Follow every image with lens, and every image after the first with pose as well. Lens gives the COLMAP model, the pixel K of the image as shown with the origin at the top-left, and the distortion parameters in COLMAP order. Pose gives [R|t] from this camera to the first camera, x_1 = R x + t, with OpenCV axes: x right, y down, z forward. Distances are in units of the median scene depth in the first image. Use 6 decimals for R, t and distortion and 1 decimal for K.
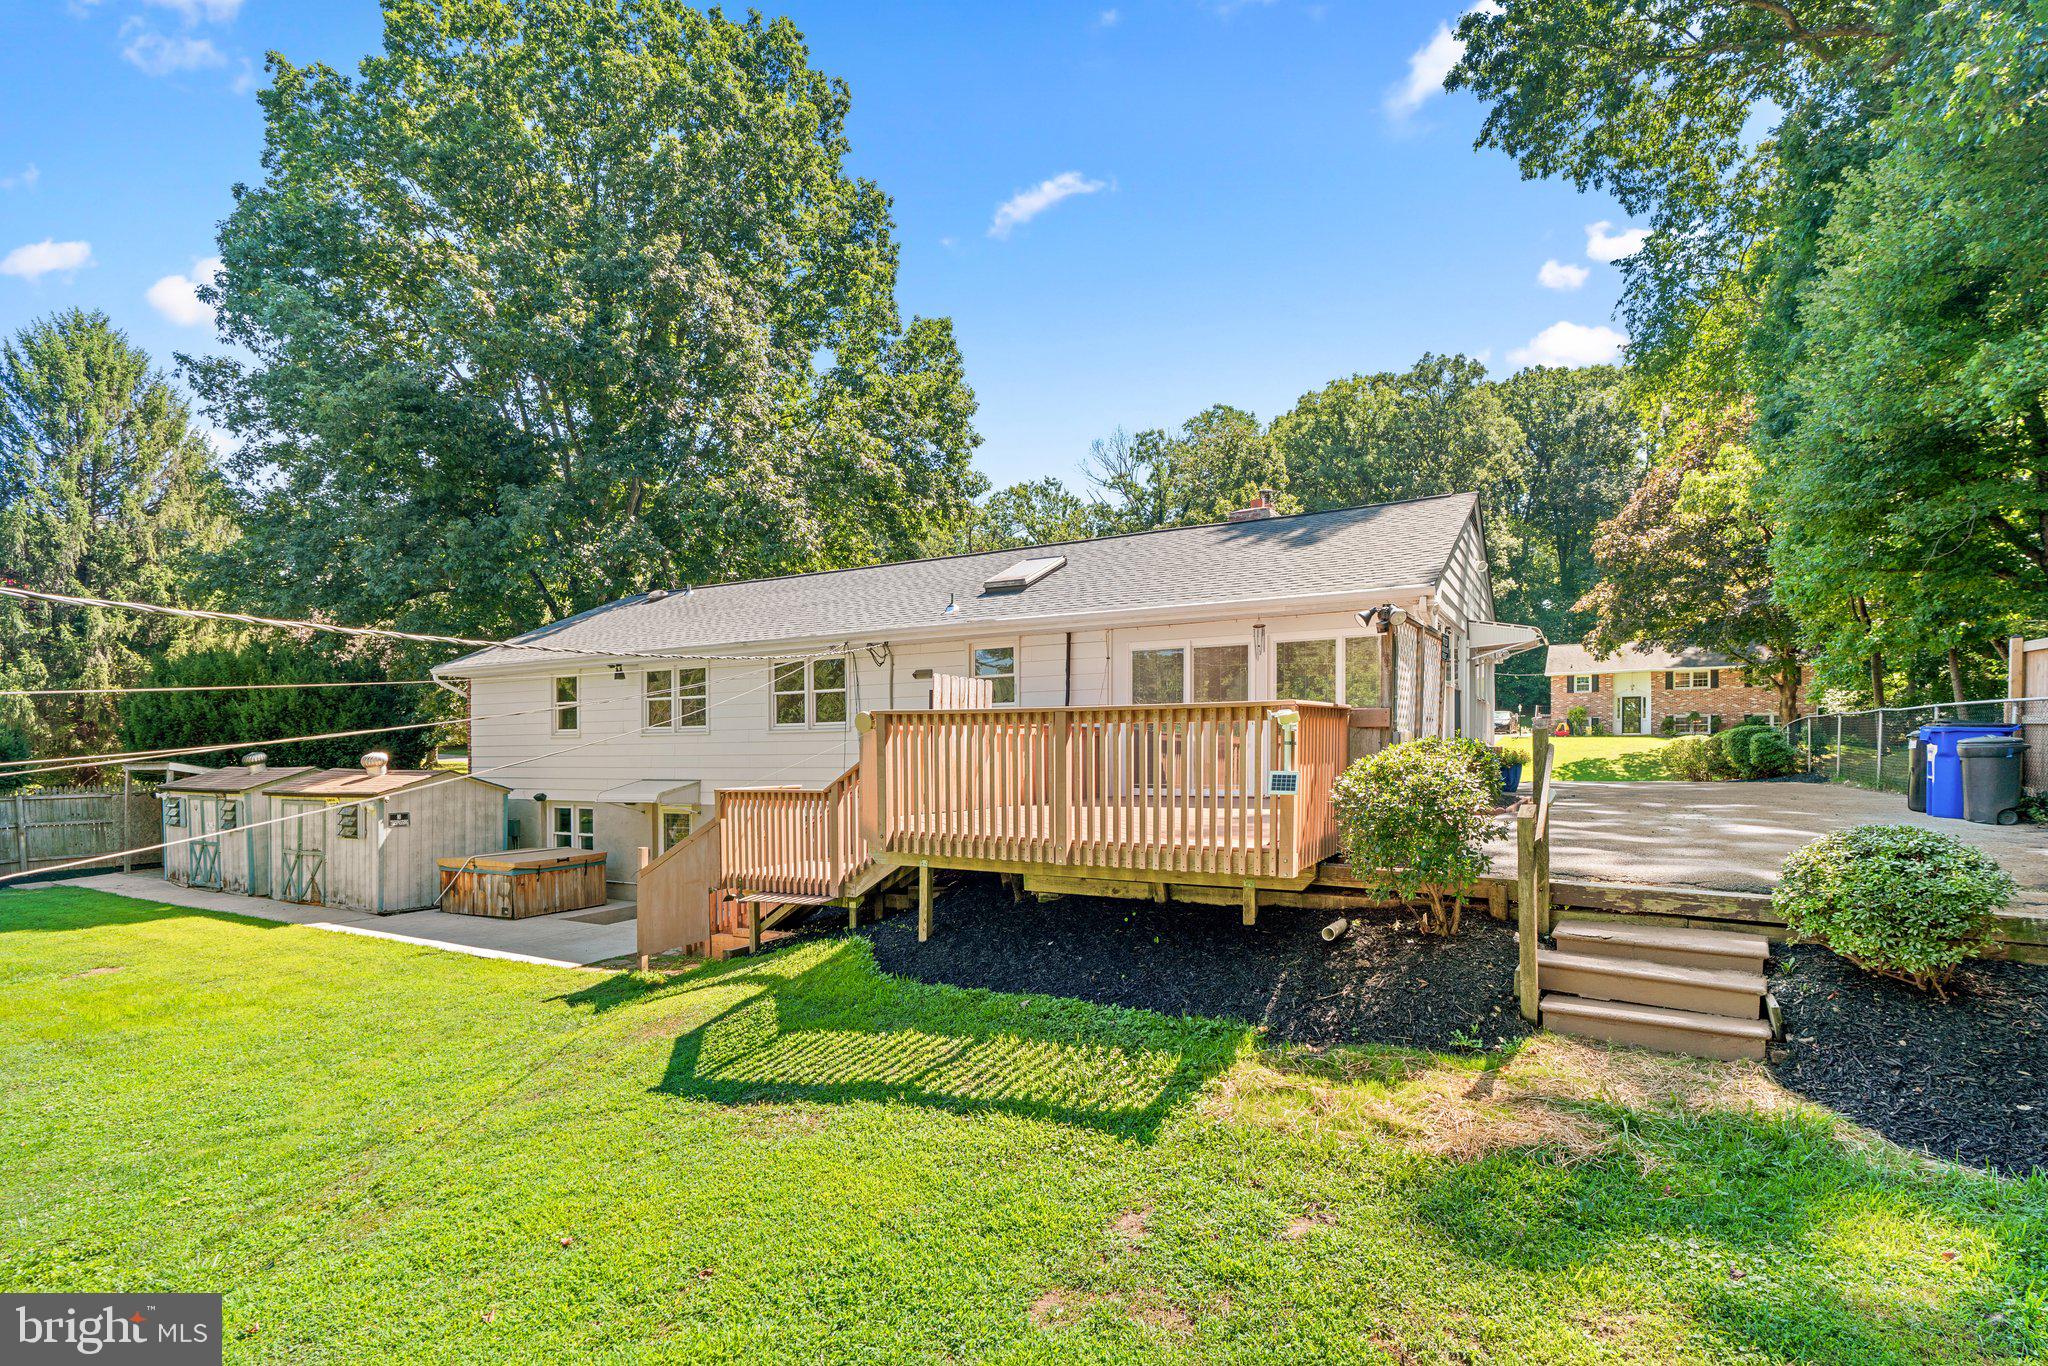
lens RADIAL K [[921.0, 0, 1027.5], [0, 921.0, 684.8], [0, 0, 1]] dist [-0.018561, 0.012689]
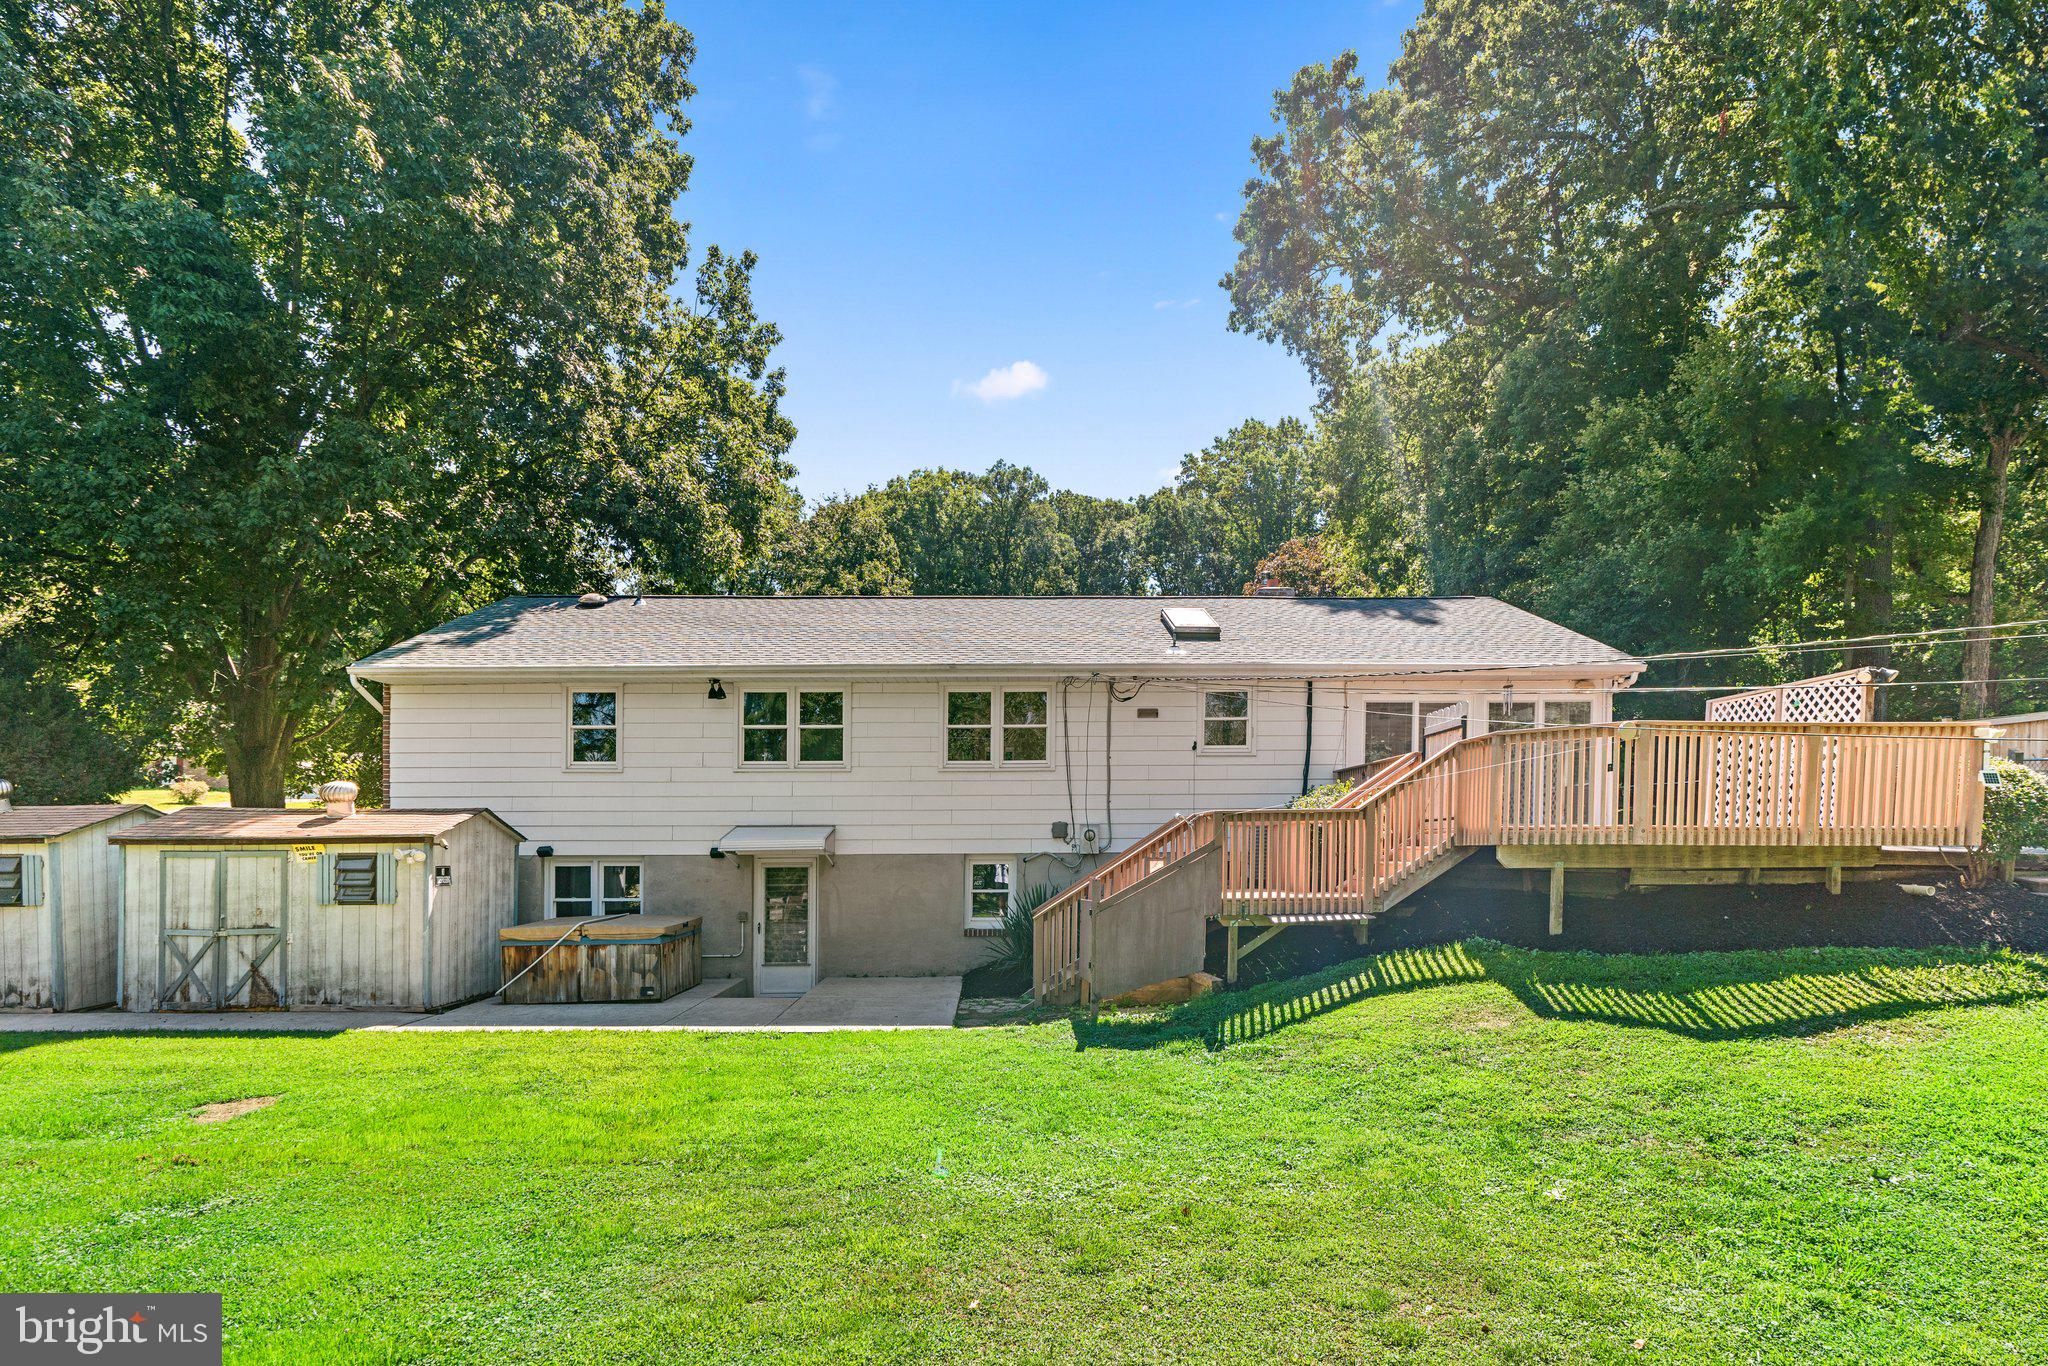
lens RADIAL K [[963.0, 0, 1024.9], [0, 963.0, 787.0], [0, 0, 1]] dist [-0.000152, -0.012083]
pose [[0.874916, 0.029161, 0.483395, -0.651750], [-0.035863, 0.999346, 0.004624, 0.060568], [-0.482944, -0.021382, 0.875390, 0.149536]]
